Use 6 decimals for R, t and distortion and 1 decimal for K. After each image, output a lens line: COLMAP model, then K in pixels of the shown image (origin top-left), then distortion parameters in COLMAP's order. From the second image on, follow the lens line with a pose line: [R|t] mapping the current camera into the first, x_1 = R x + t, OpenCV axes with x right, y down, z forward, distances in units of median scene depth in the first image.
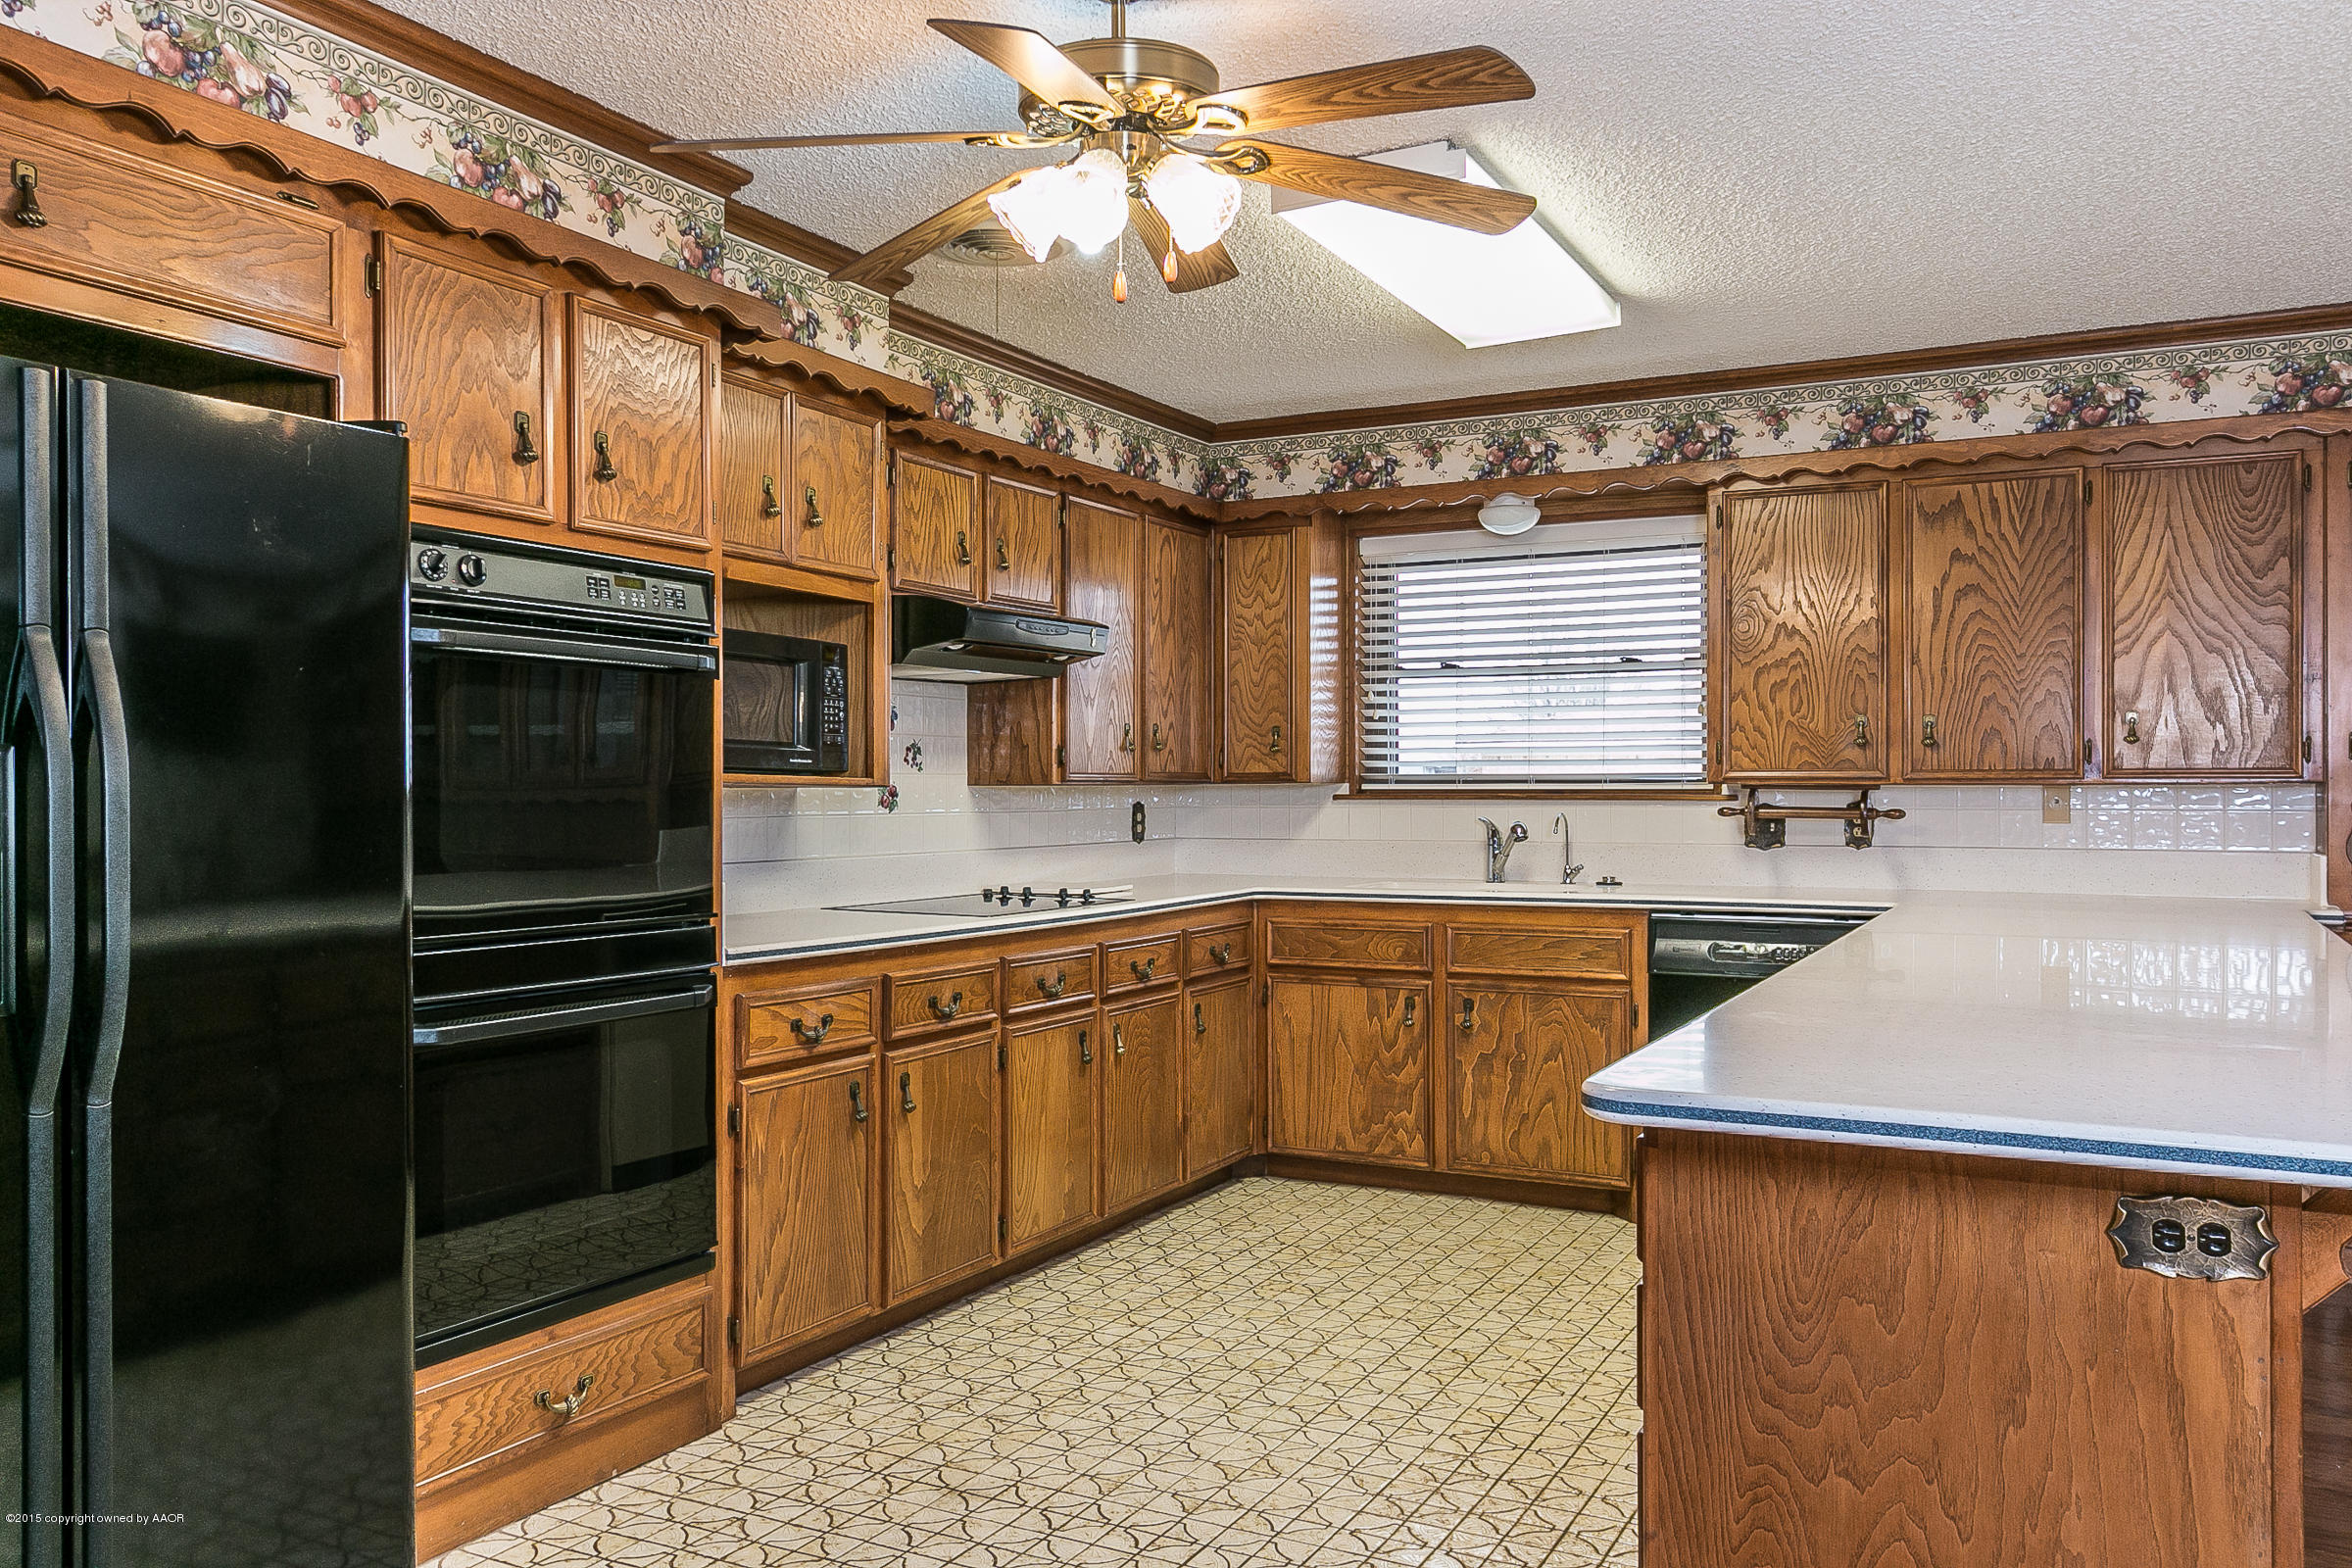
lens RADIAL K [[1779.1, 0, 1175.6], [0, 1779.1, 797.4], [0, 0, 1]] dist [-0.022289, 0.002826]
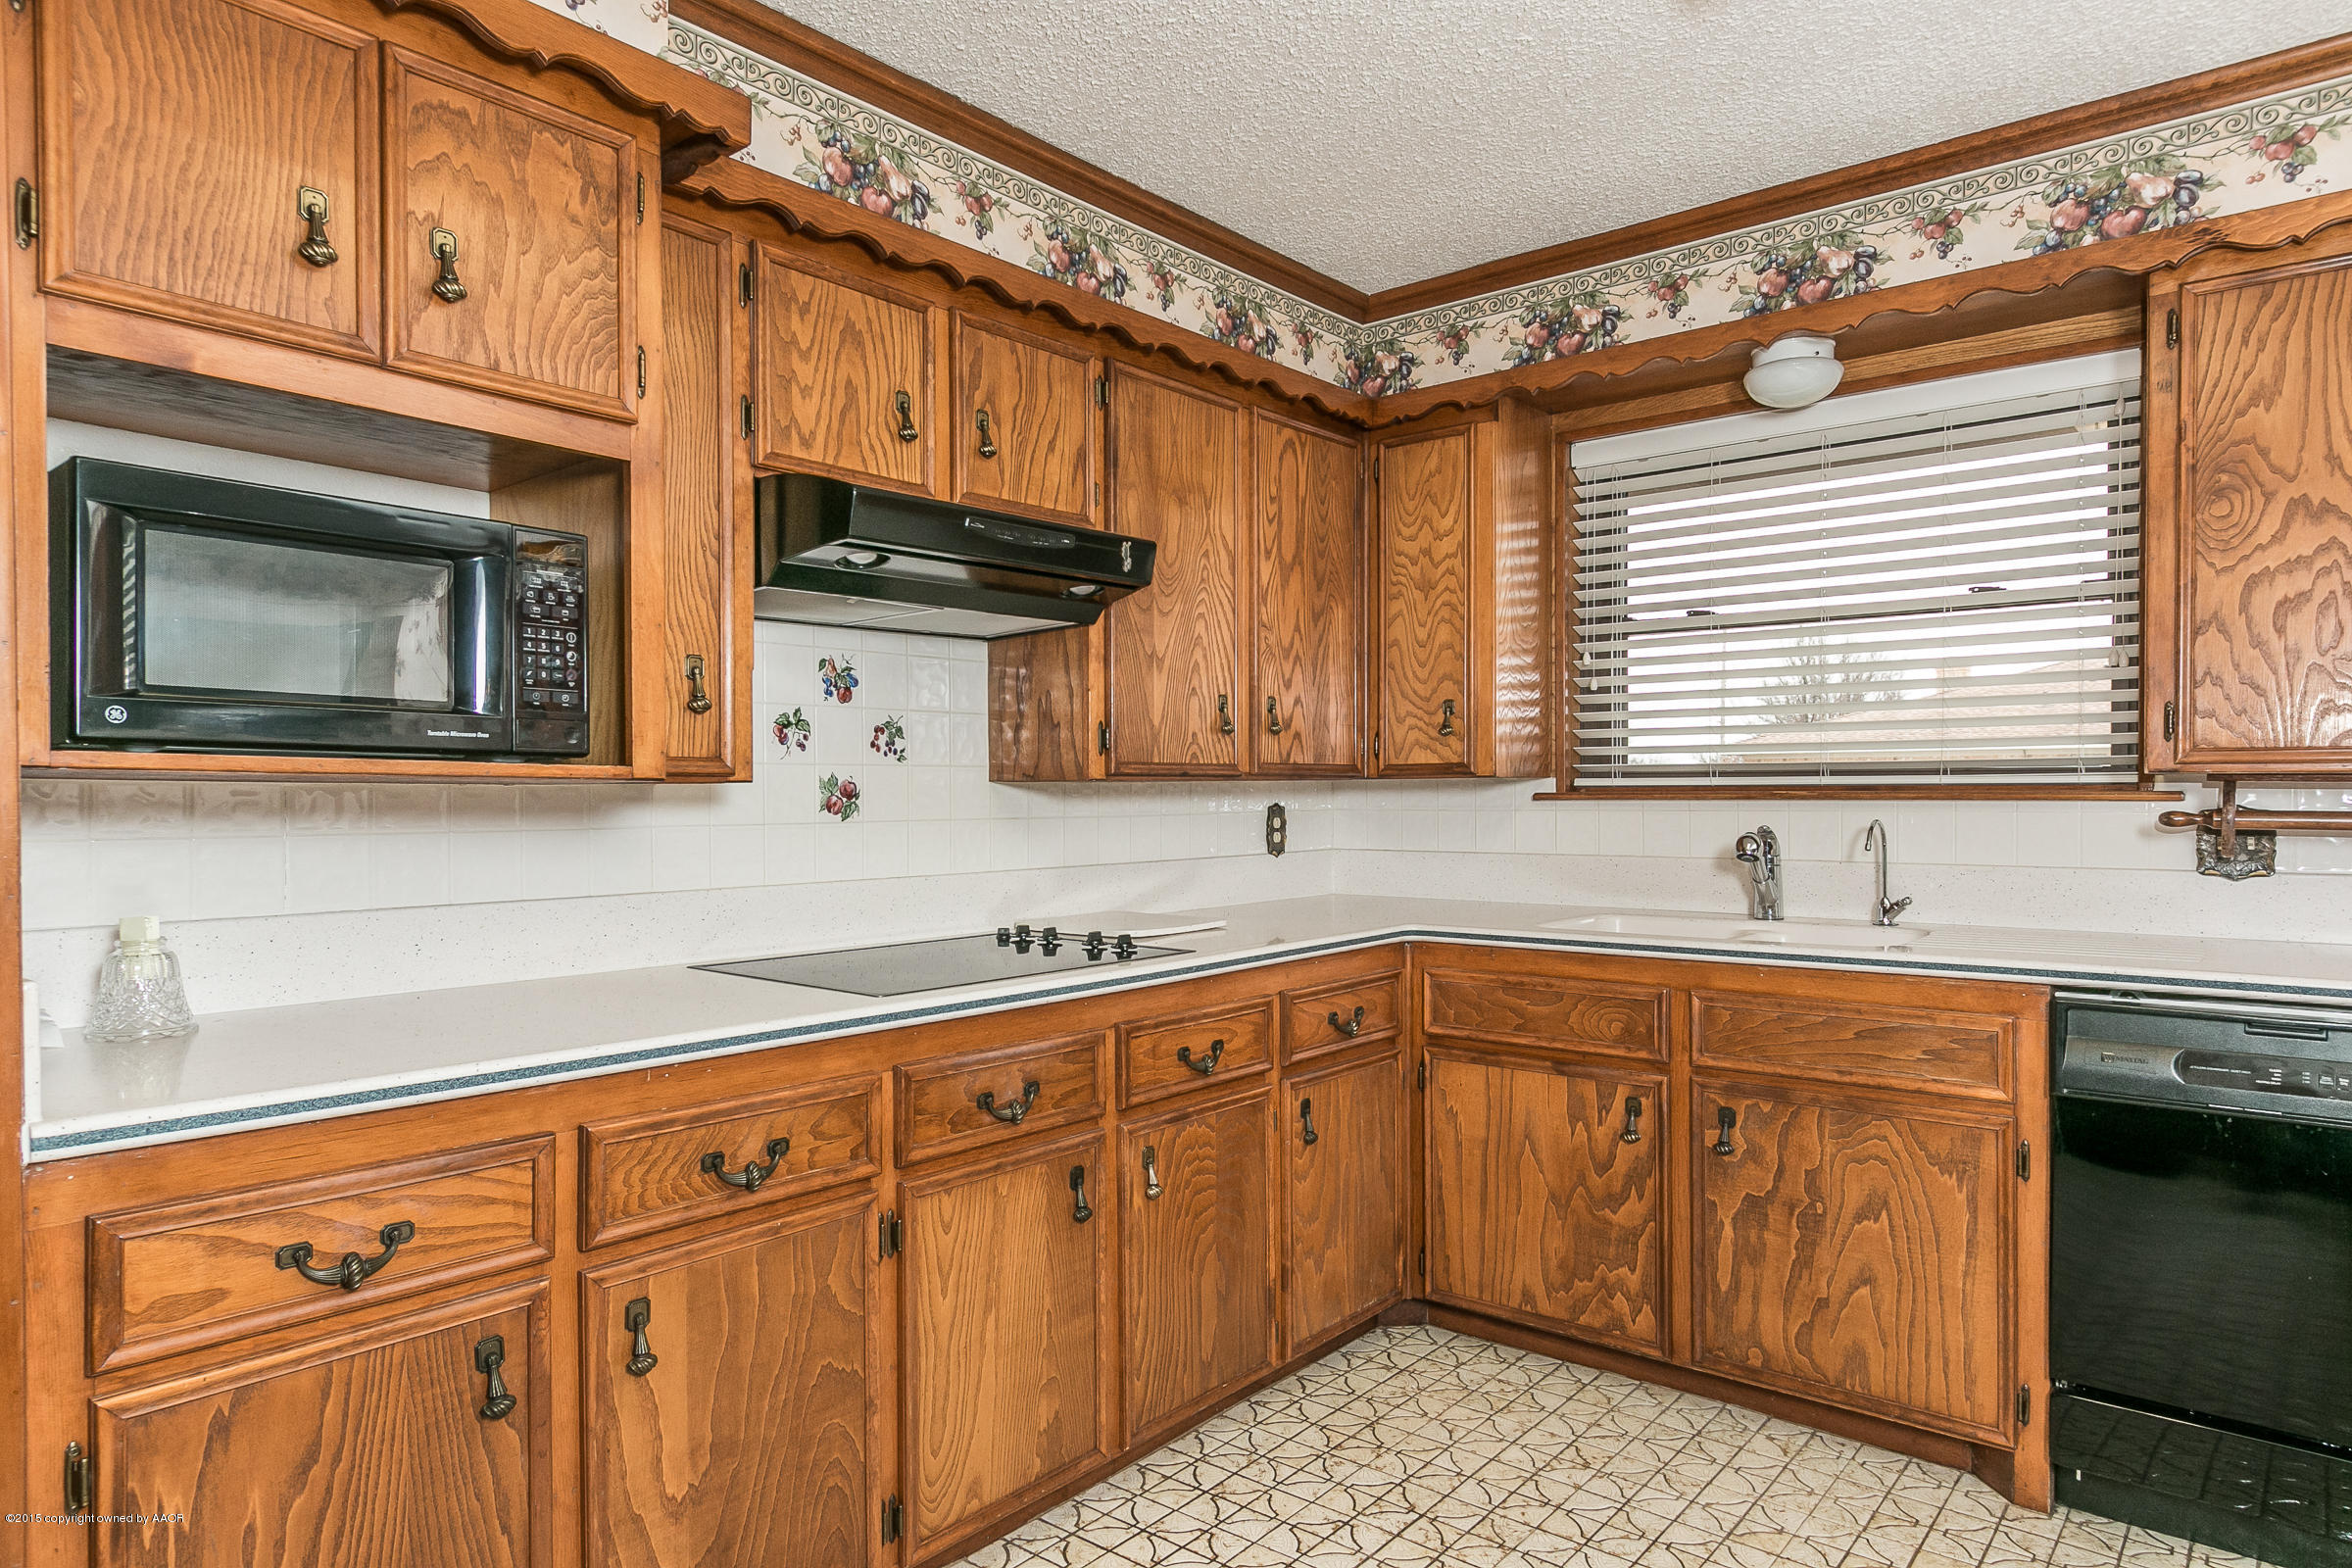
lens RADIAL K [[1399.0, 0, 1177.8], [0, 1399.0, 812.6], [0, 0, 1]] dist [0.003593, -0.001403]
pose [[0.977044, 0.000226, -0.213036, 0.080439], [0.002258, 0.999932, 0.011421, -0.000463], [0.213024, -0.011640, 0.976978, 0.474501]]
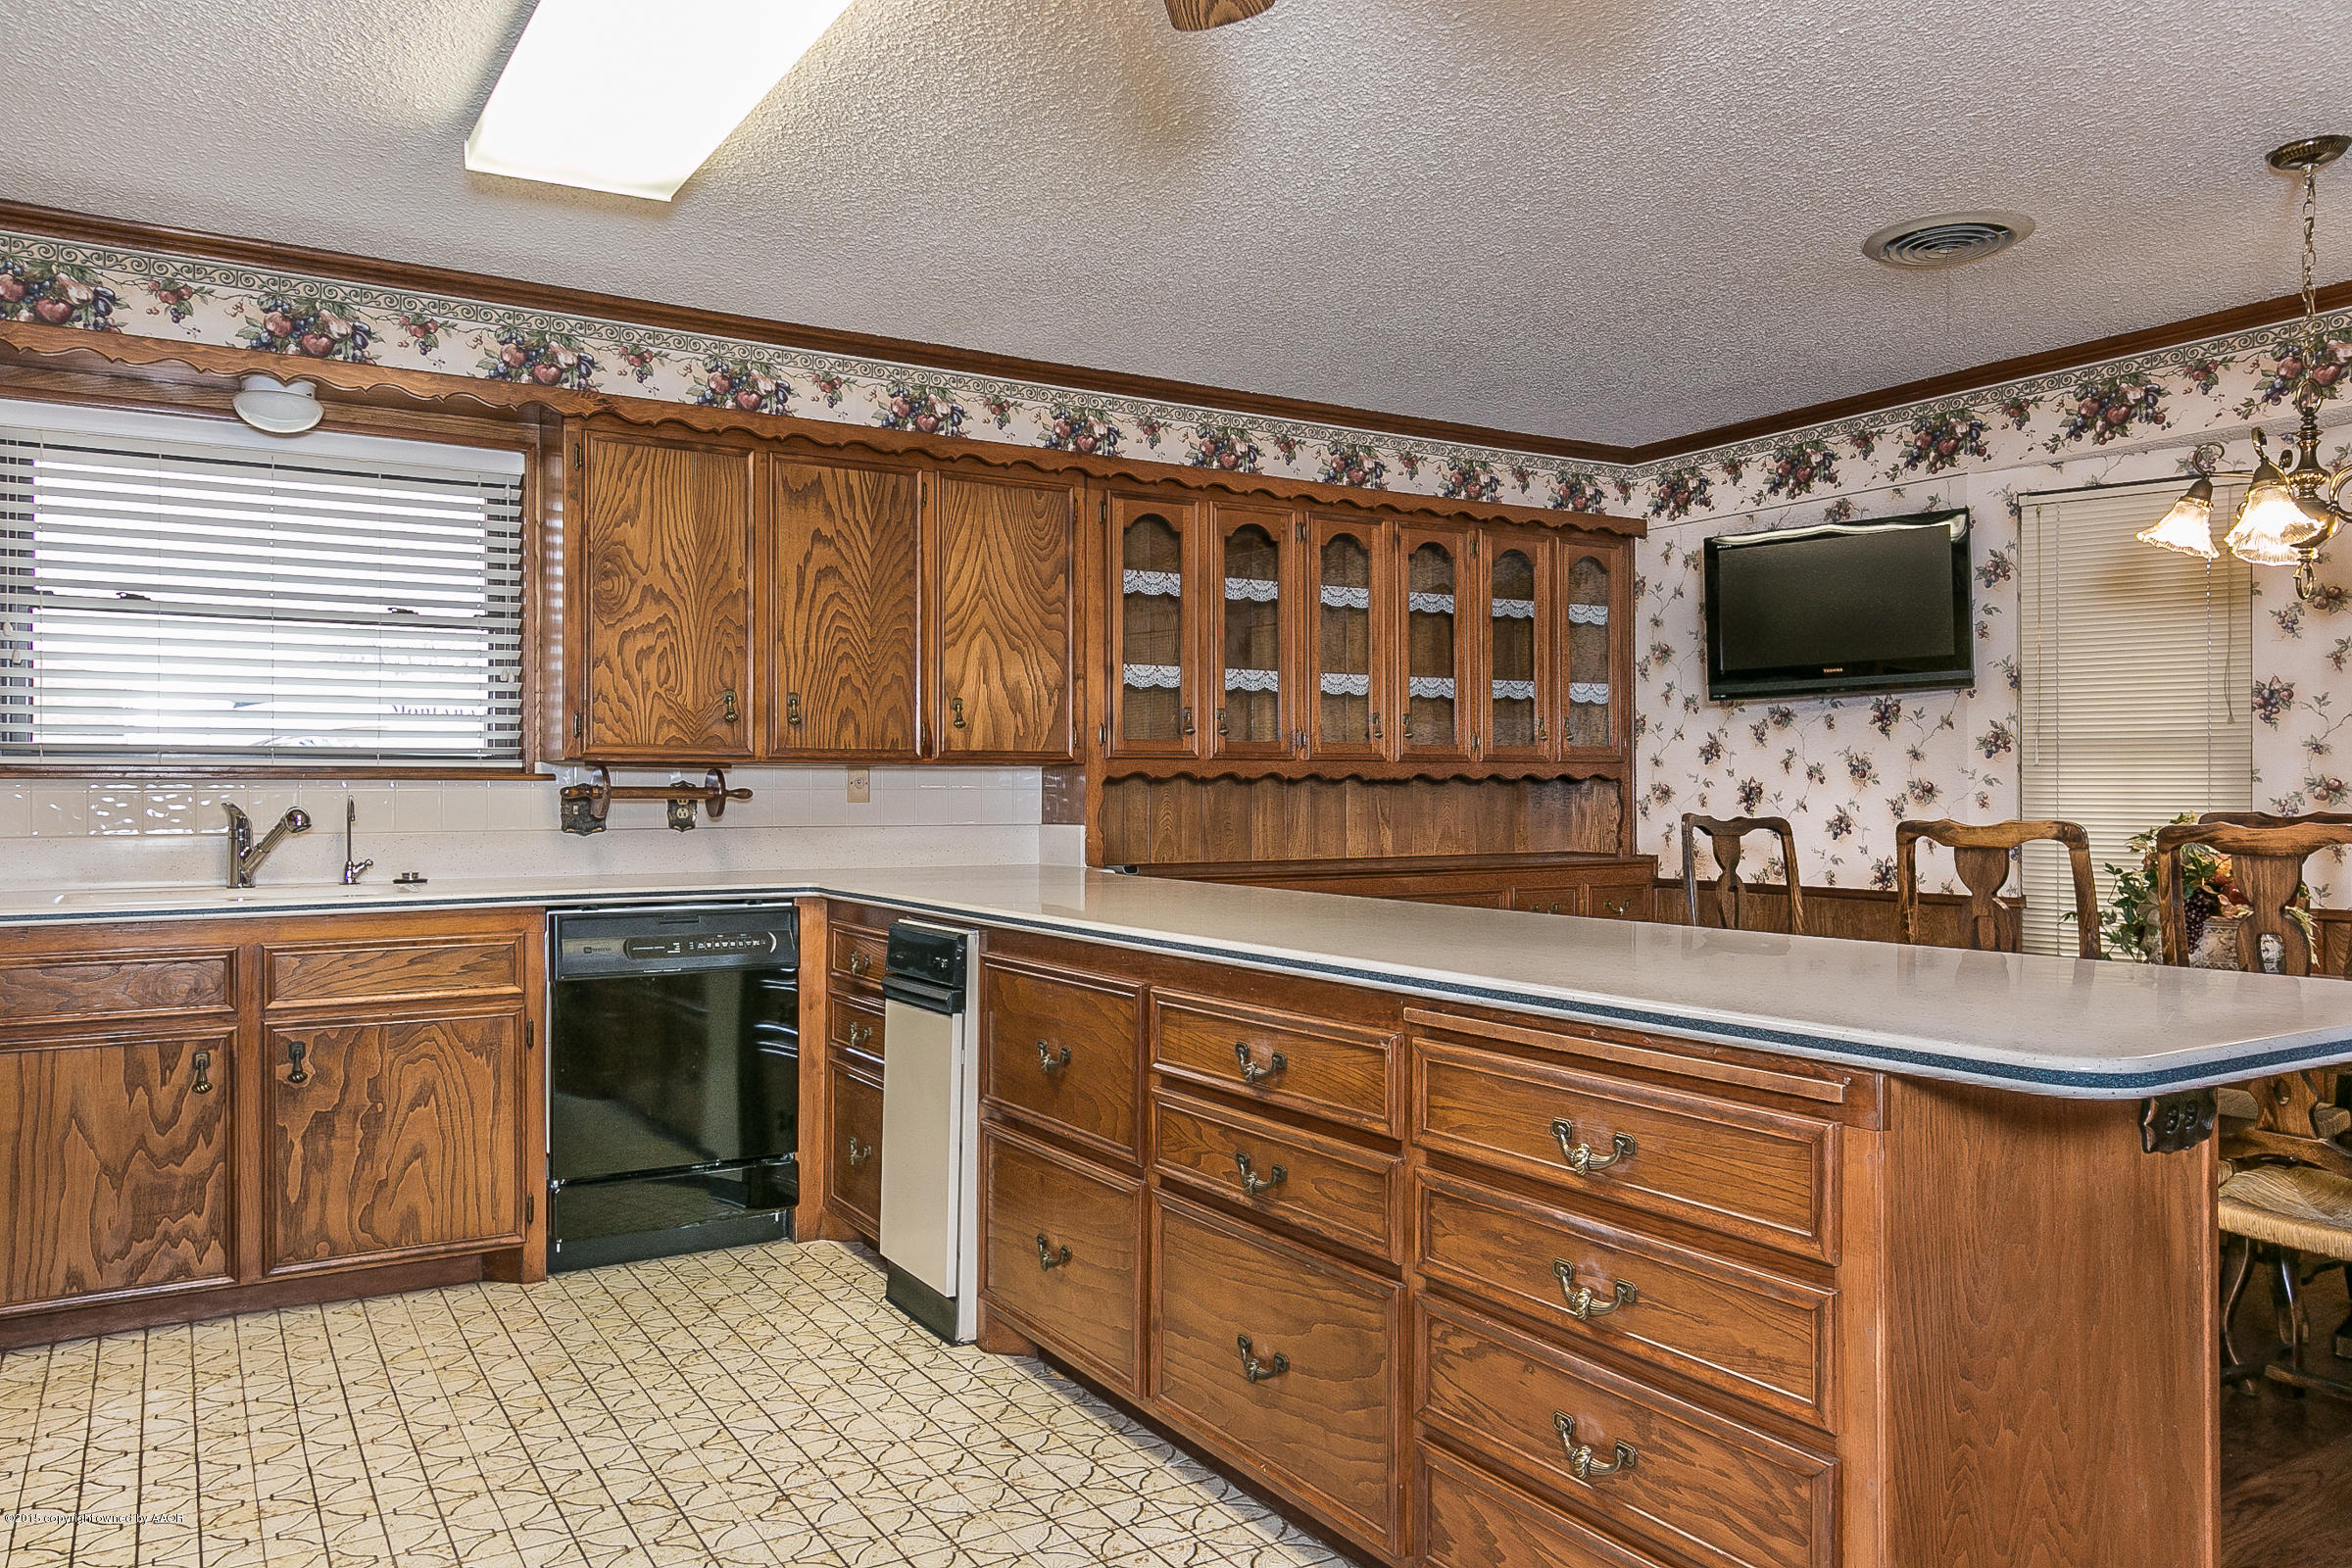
lens RADIAL K [[1632.0, 0, 1179.4], [0, 1632.0, 788.7], [0, 0, 1]] dist [0.007024, -0.003493]
pose [[0.508845, -0.001693, 0.860856, -0.245506], [0.000495, 0.999998, 0.001674, 0.005434], [-0.860858, -0.000426, 0.508845, 0.339174]]
